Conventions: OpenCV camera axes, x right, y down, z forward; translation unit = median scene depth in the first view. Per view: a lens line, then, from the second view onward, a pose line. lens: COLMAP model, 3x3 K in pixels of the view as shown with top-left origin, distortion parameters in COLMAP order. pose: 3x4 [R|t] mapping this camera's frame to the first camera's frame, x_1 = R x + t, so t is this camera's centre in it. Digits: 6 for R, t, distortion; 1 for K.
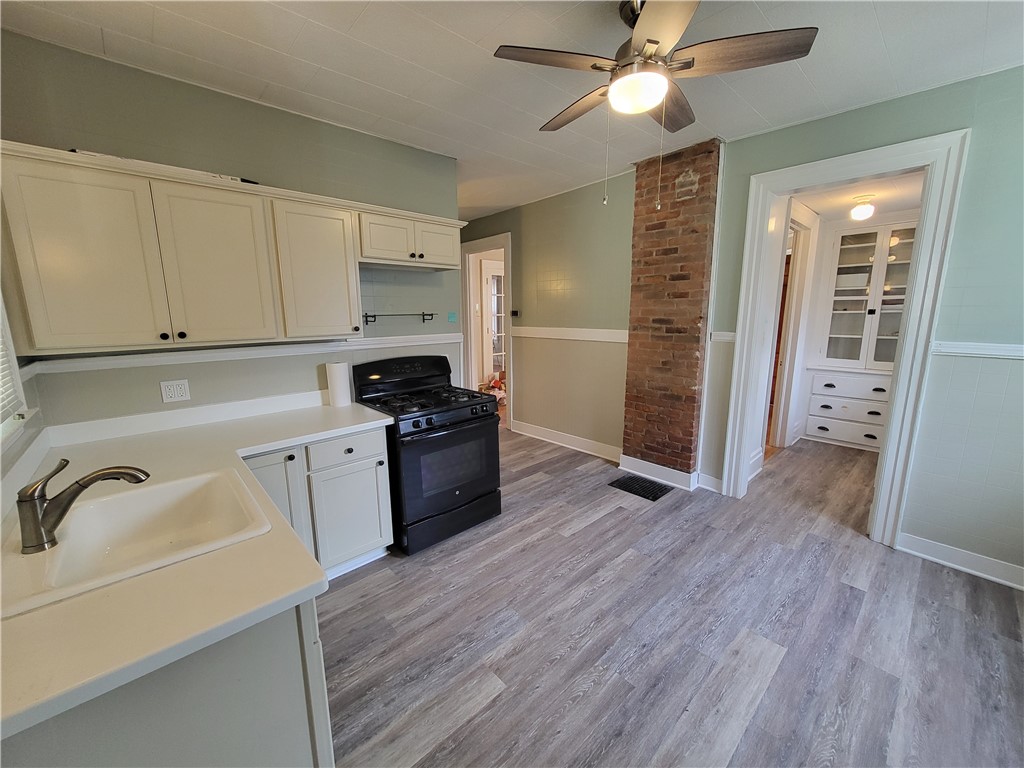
lens RADIAL K [[402.7, 0, 507.0], [0, 402.7, 382.8], [0, 0, 1]] dist [-0.000873, -0.000748]
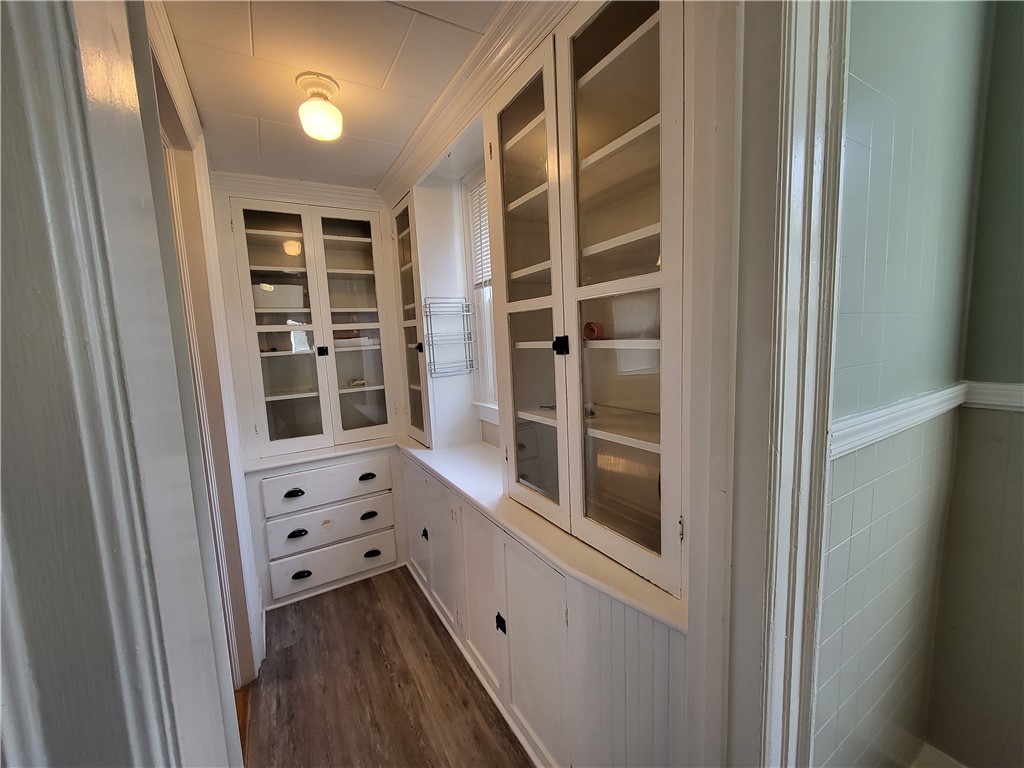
lens RADIAL K [[402.7, 0, 507.0], [0, 402.7, 382.8], [0, 0, 1]] dist [-0.000873, -0.000748]
pose [[0.203730, -0.111343, 0.972675, 0.646253], [0.213891, 0.974574, 0.066760, -0.189726], [-0.955377, 0.194445, 0.222365, 1.042281]]
